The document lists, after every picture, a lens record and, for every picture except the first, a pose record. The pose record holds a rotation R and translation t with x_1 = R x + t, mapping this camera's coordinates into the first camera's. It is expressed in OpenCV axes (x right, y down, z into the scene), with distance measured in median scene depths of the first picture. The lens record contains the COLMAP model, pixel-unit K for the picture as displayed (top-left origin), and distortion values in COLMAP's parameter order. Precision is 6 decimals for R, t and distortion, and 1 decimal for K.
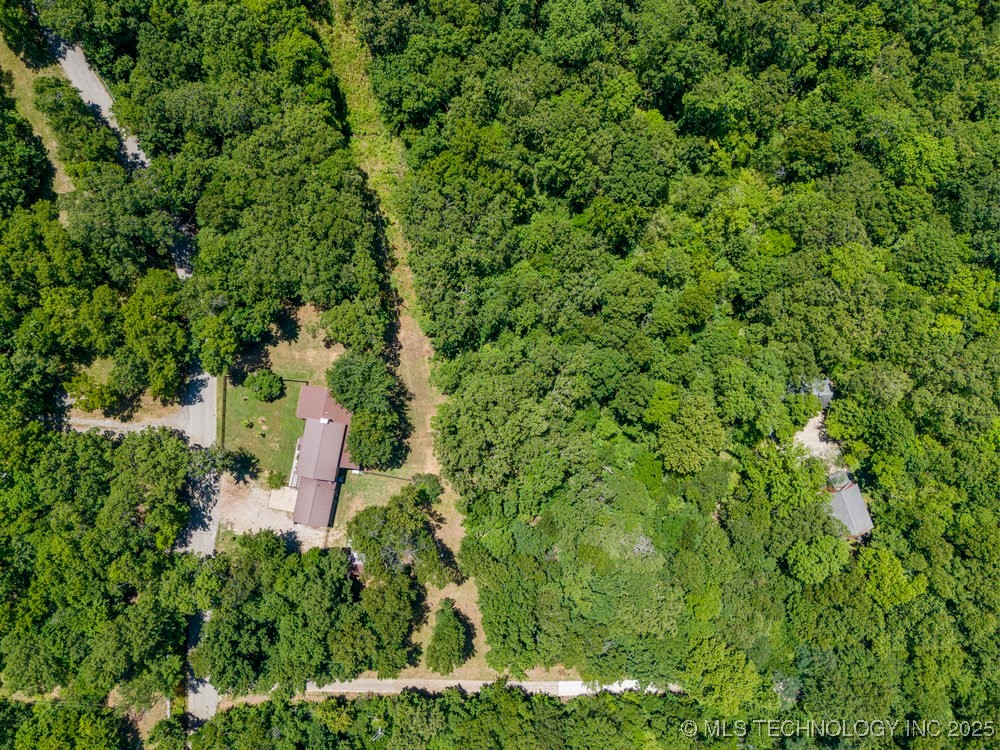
lens RADIAL K [[736.6, 0, 500.0], [0, 736.6, 375.0], [0, 0, 1]] dist [0.069985, -0.052095]
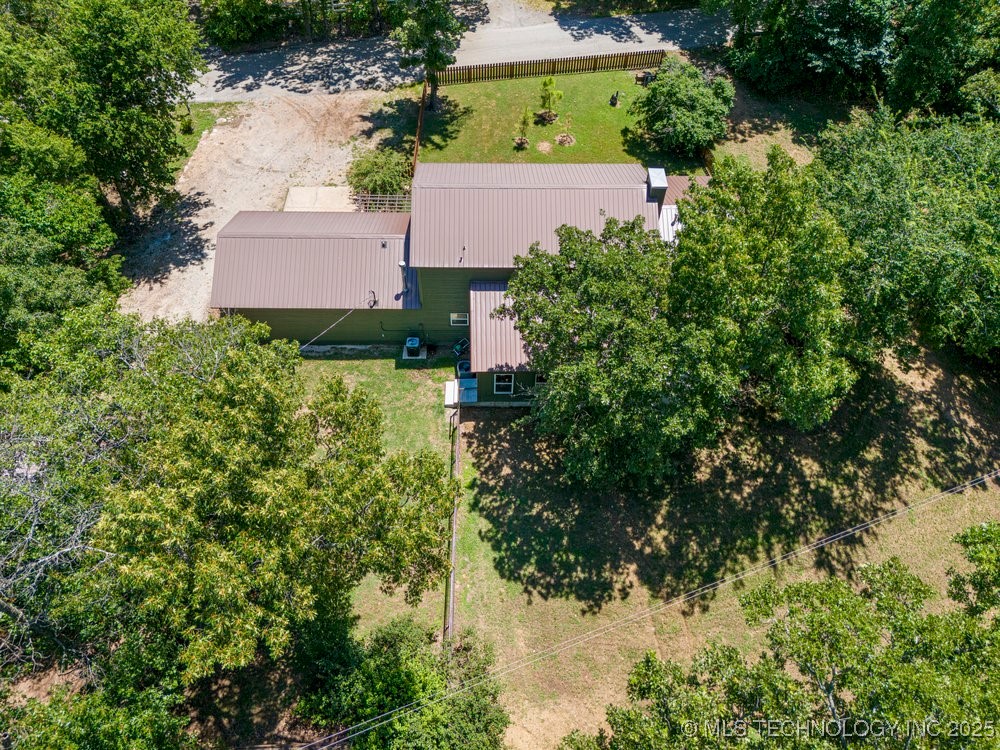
lens RADIAL K [[762.4, 0, 494.6], [0, 762.4, 359.7], [0, 0, 1]] dist [0.113360, -0.137663]
pose [[0.198320, 0.744603, -0.637366, -0.044067], [-0.980137, 0.150980, -0.128592, 0.149526], [0.000479, 0.650209, 0.759756, 0.816256]]
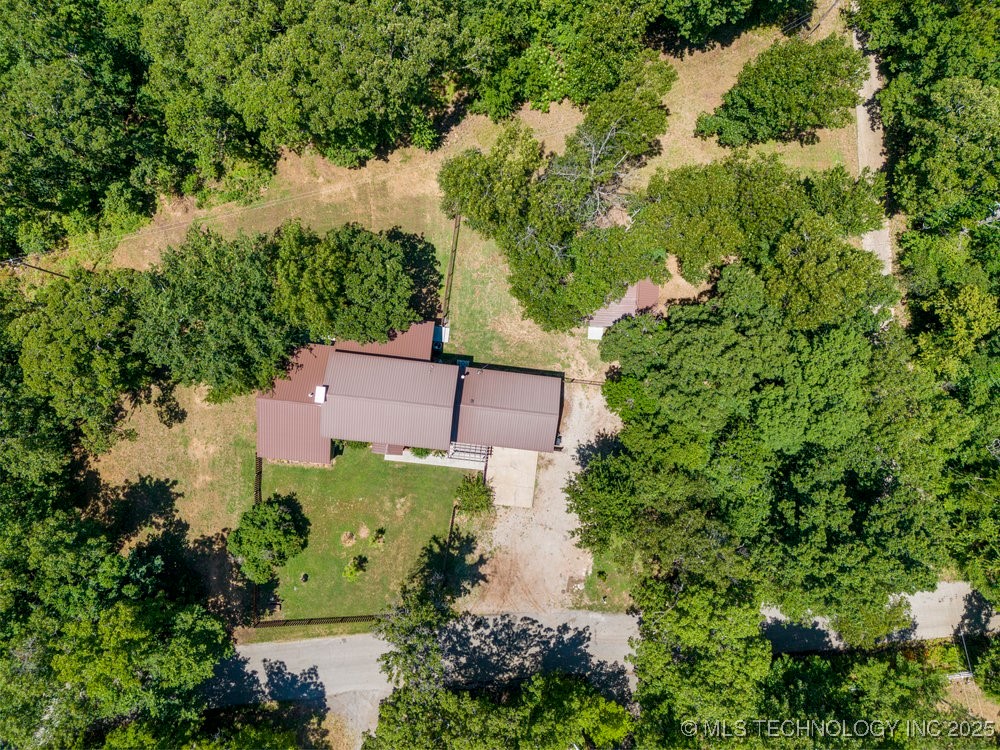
lens RADIAL K [[736.6, 0, 500.0], [0, 736.6, 375.0], [0, 0, 1]] dist [0.069985, -0.052095]
pose [[-0.073789, -0.997154, -0.015433, -0.219174], [0.996358, -0.074376, 0.041690, 0.146025], [-0.042719, -0.012300, 0.999011, 0.533263]]
